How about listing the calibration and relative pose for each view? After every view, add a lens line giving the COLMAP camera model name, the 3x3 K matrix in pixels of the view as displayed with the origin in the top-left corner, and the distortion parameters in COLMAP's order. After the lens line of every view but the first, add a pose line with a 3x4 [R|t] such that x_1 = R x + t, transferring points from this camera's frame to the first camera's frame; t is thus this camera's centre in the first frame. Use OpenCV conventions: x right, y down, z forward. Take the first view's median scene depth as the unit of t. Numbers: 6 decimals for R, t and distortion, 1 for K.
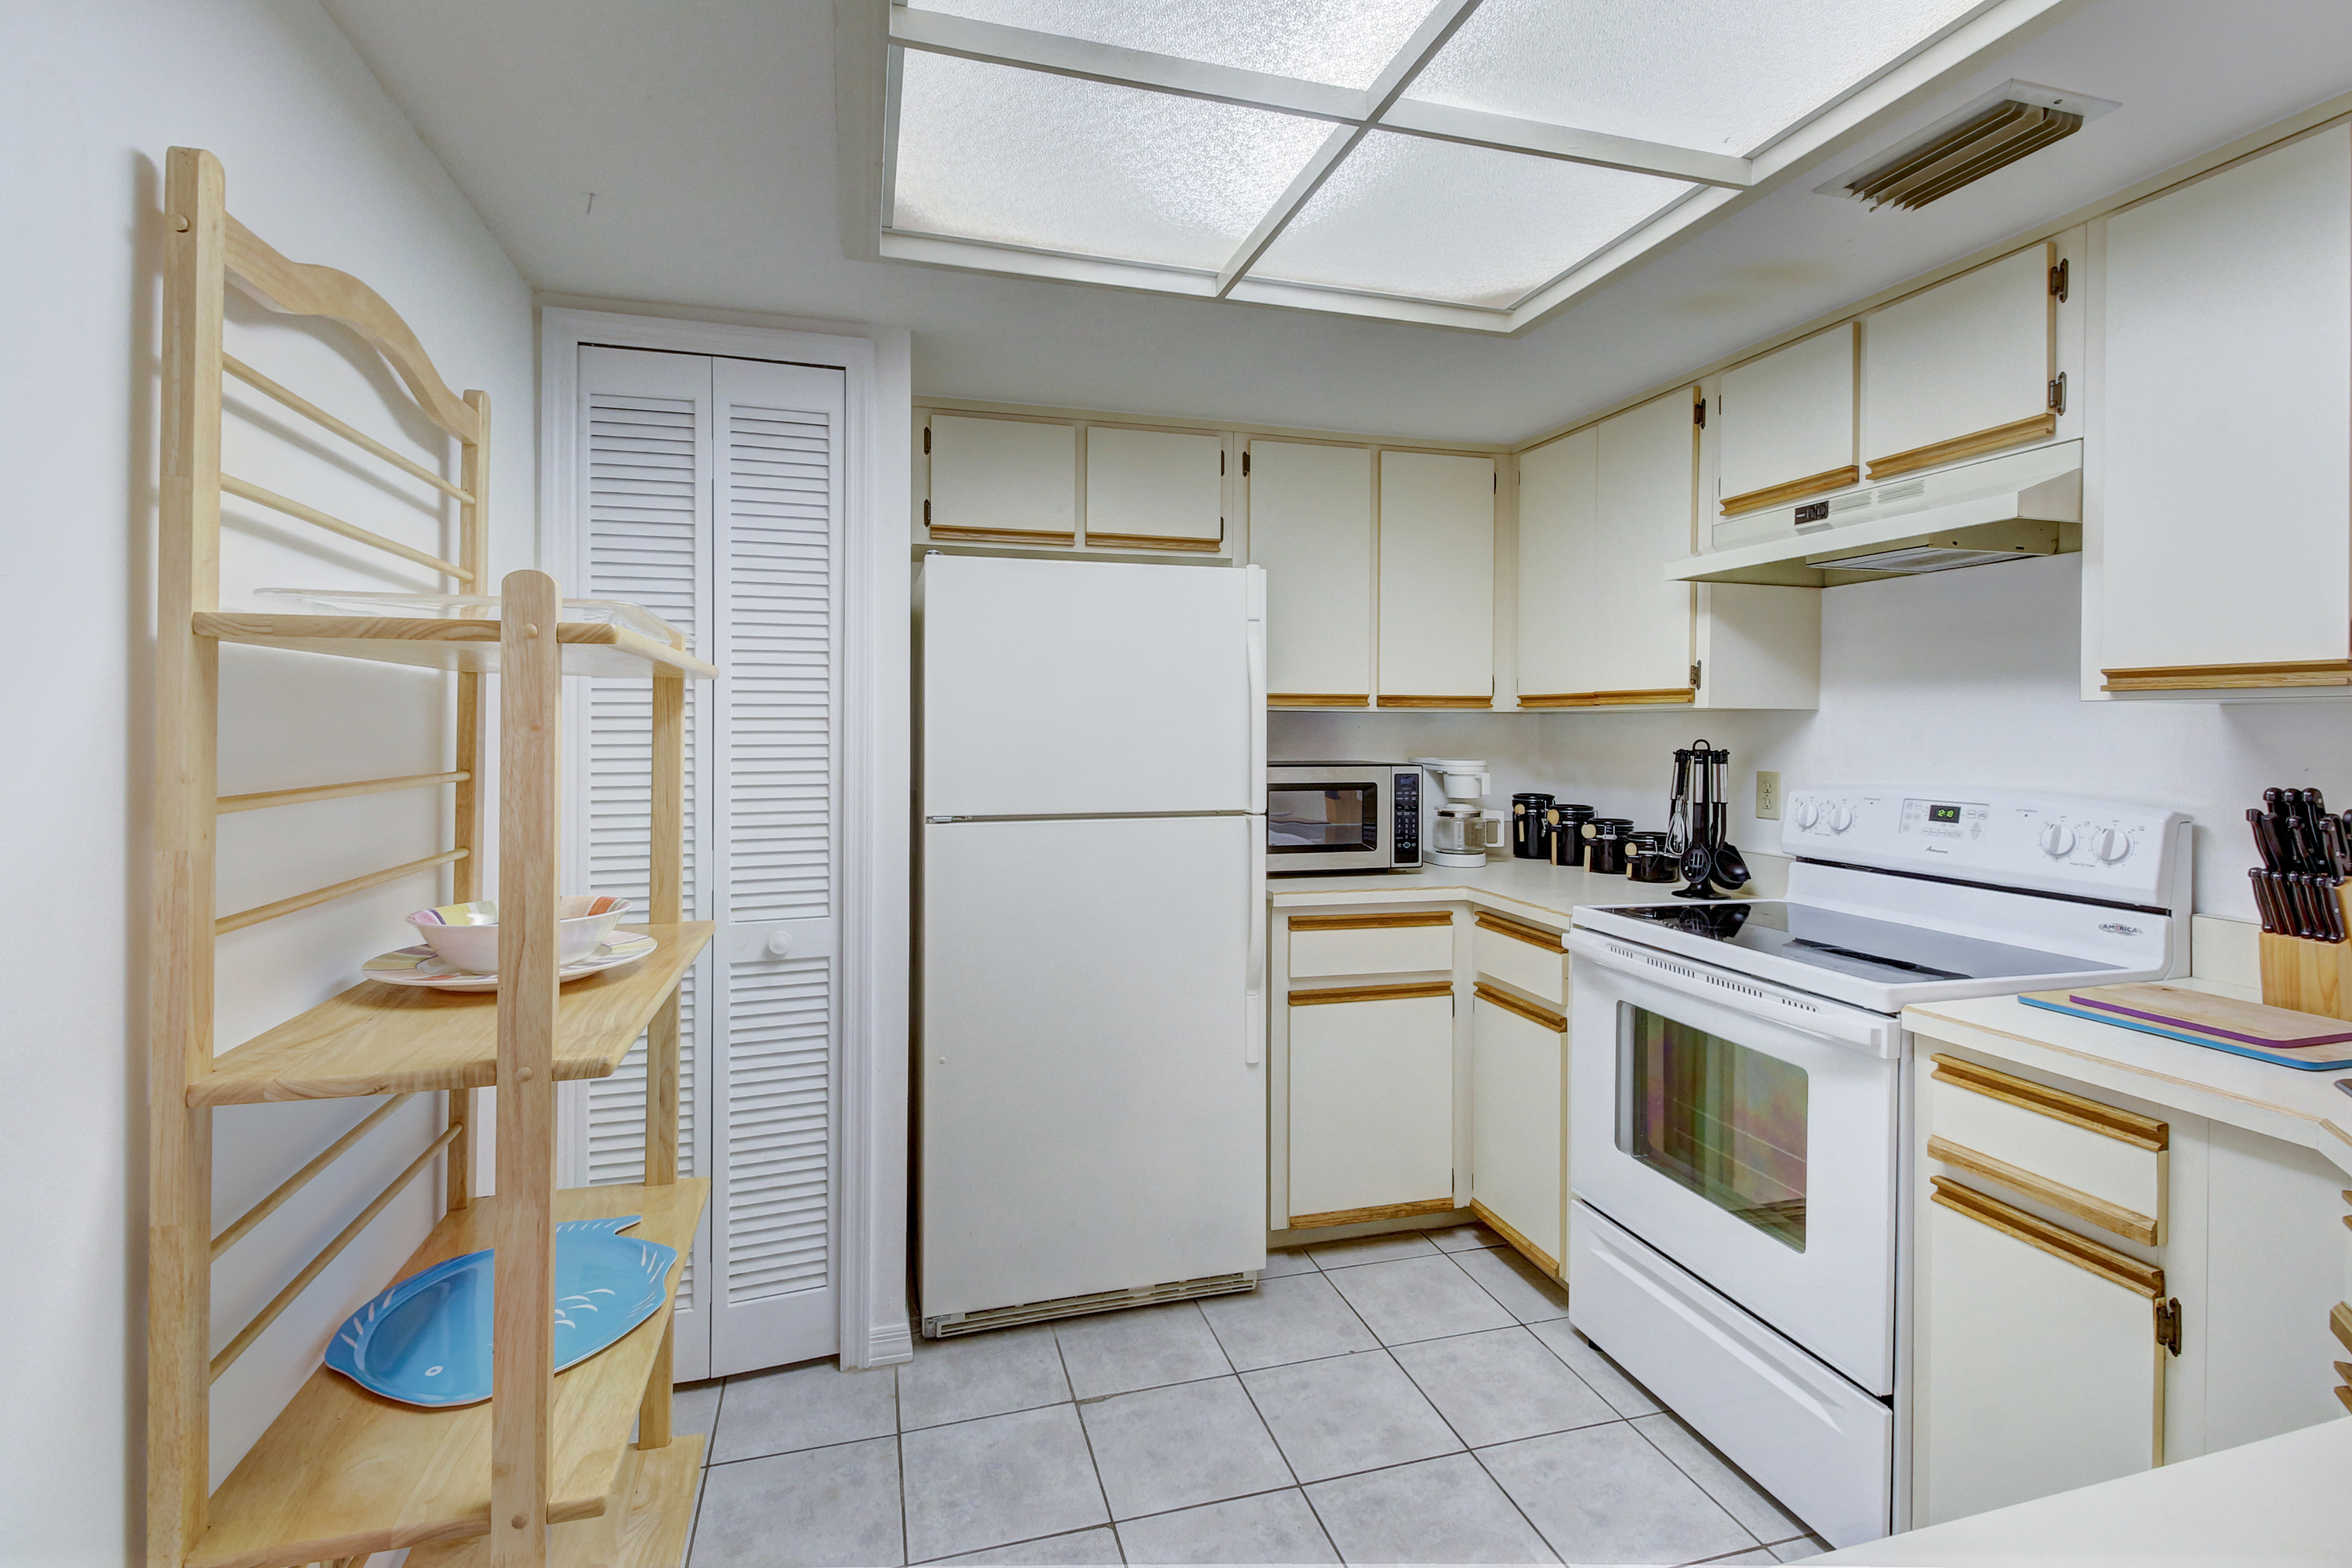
lens RADIAL K [[1084.9, 0, 1189.3], [0, 1084.9, 724.5], [0, 0, 1]] dist [0.002108, -0.000683]
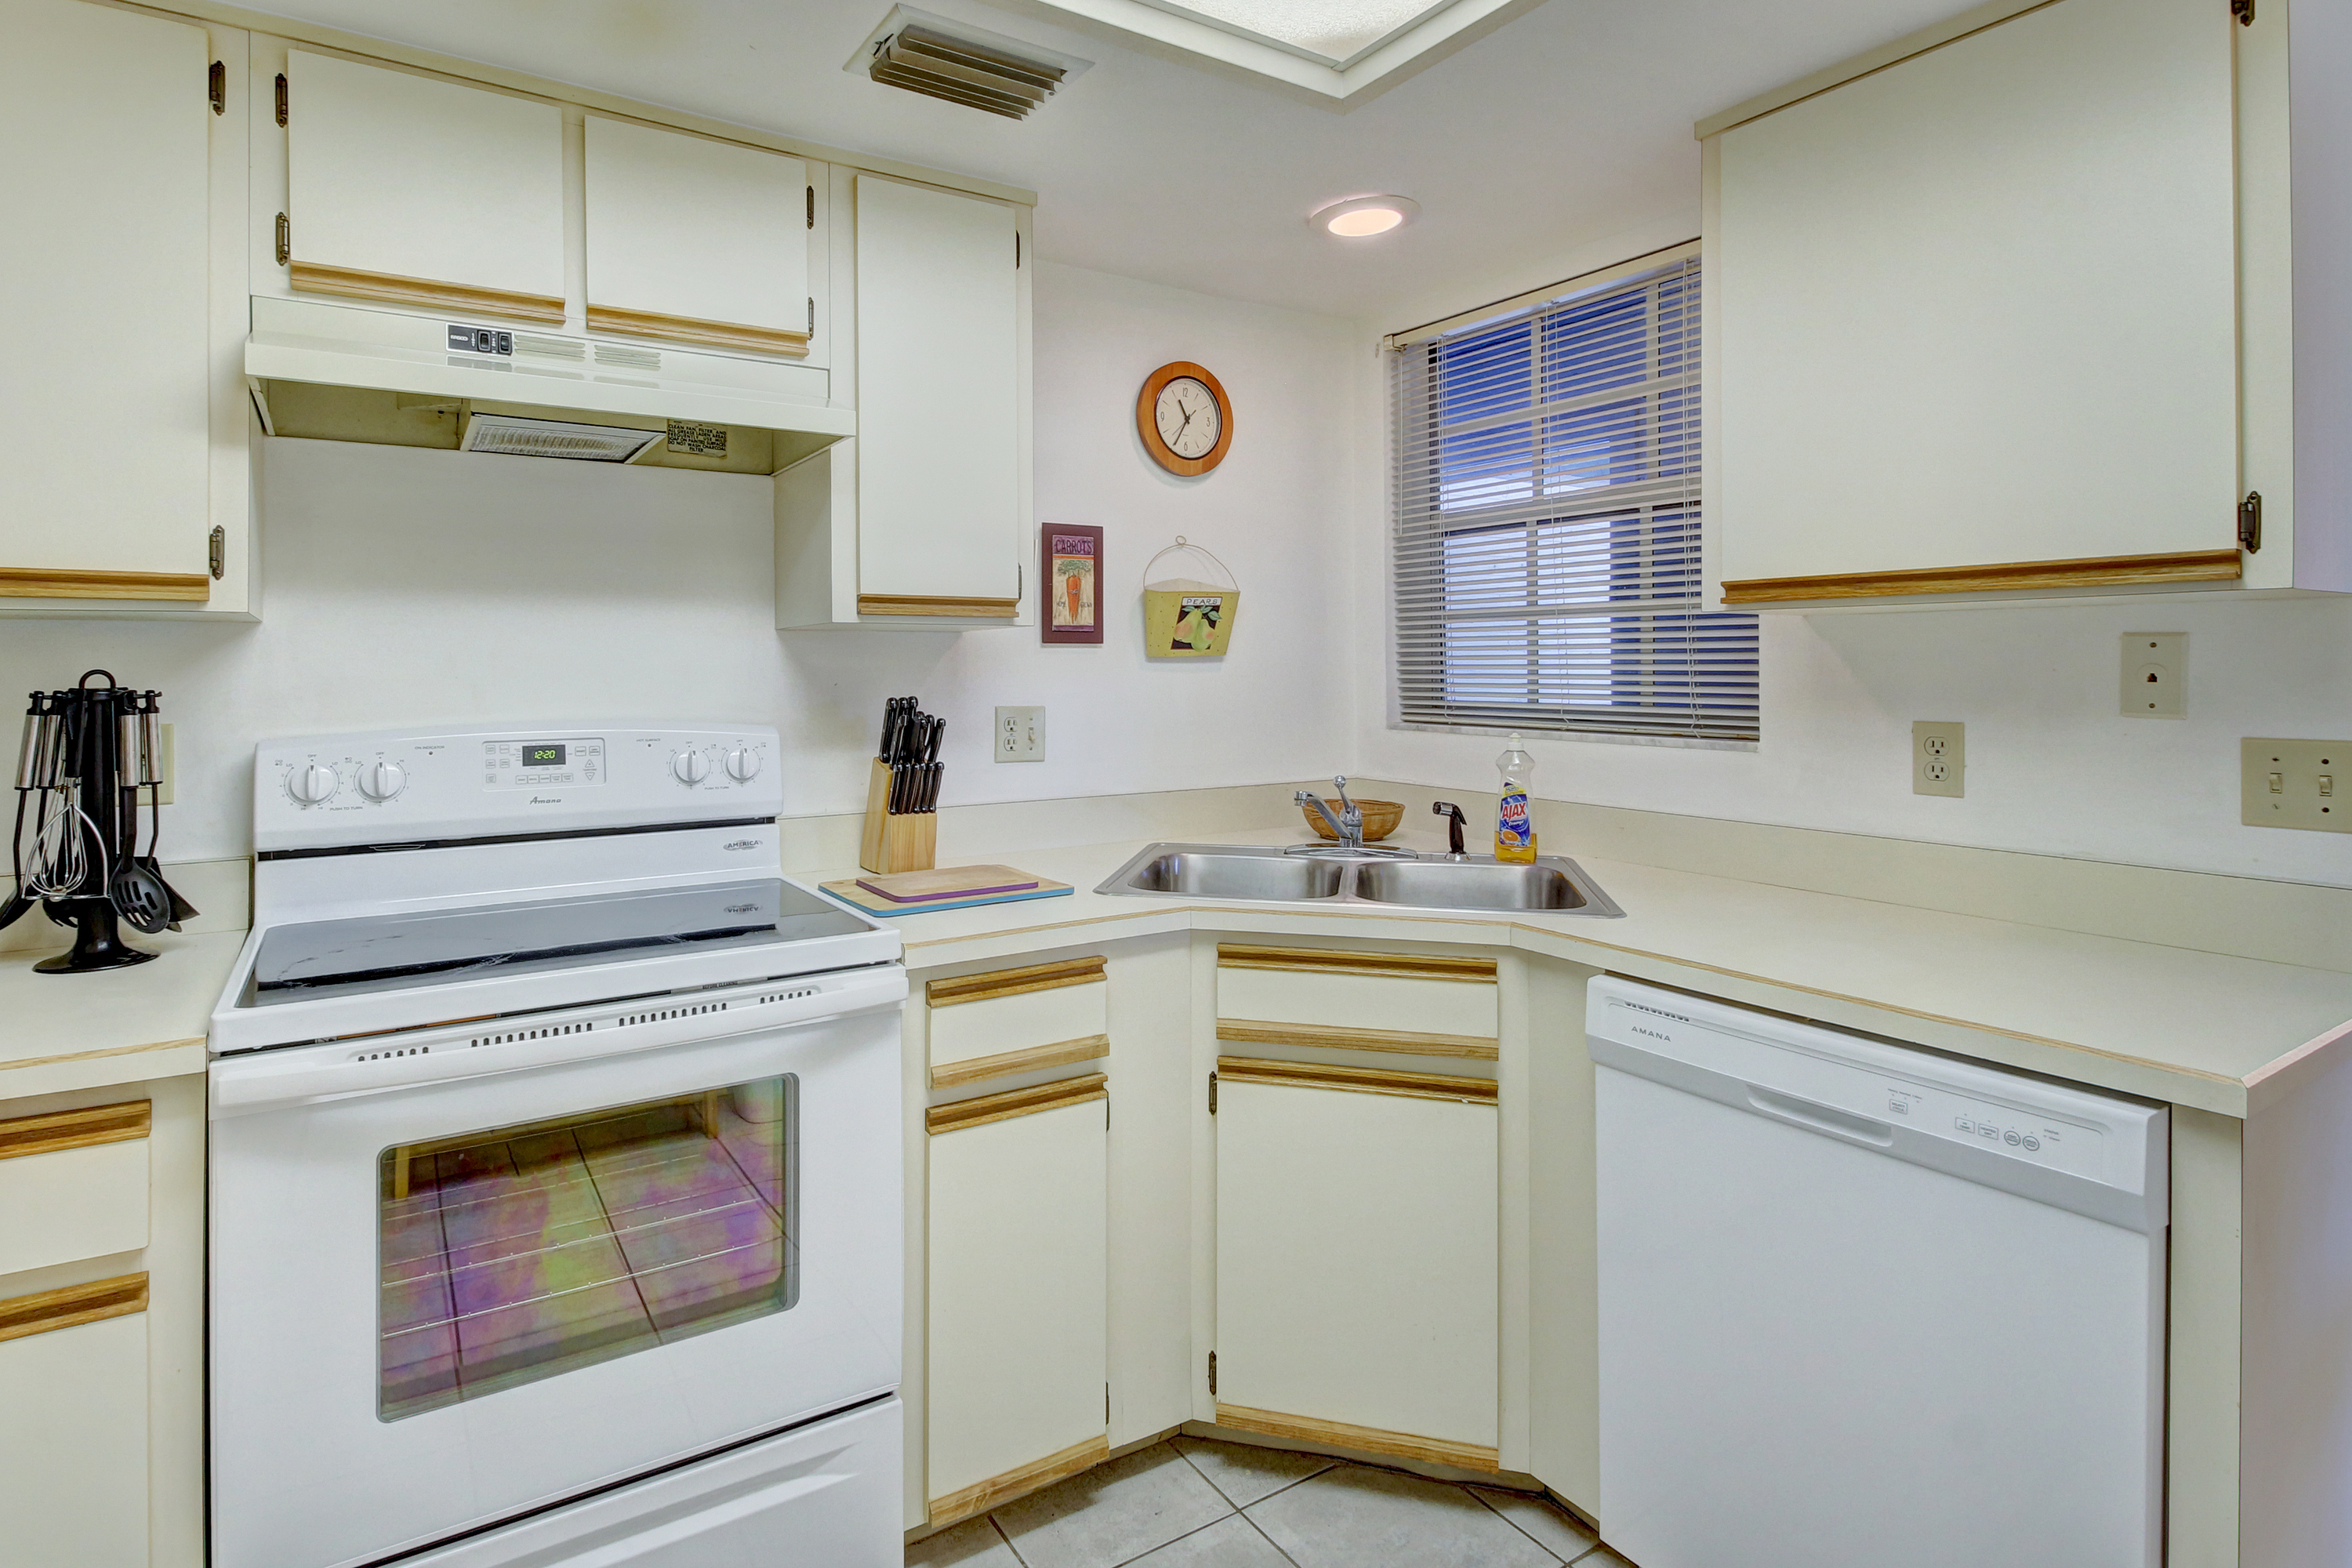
lens RADIAL K [[1176.1, 0, 1094.6], [0, 1176.1, 674.6], [0, 0, 1]] dist [0.004713, 0.000219]
pose [[-0.250662, -0.011221, 0.968010, -0.269901], [-0.000049, 0.999933, 0.011578, 0.011591], [-0.968075, 0.002855, -0.250646, 0.834313]]
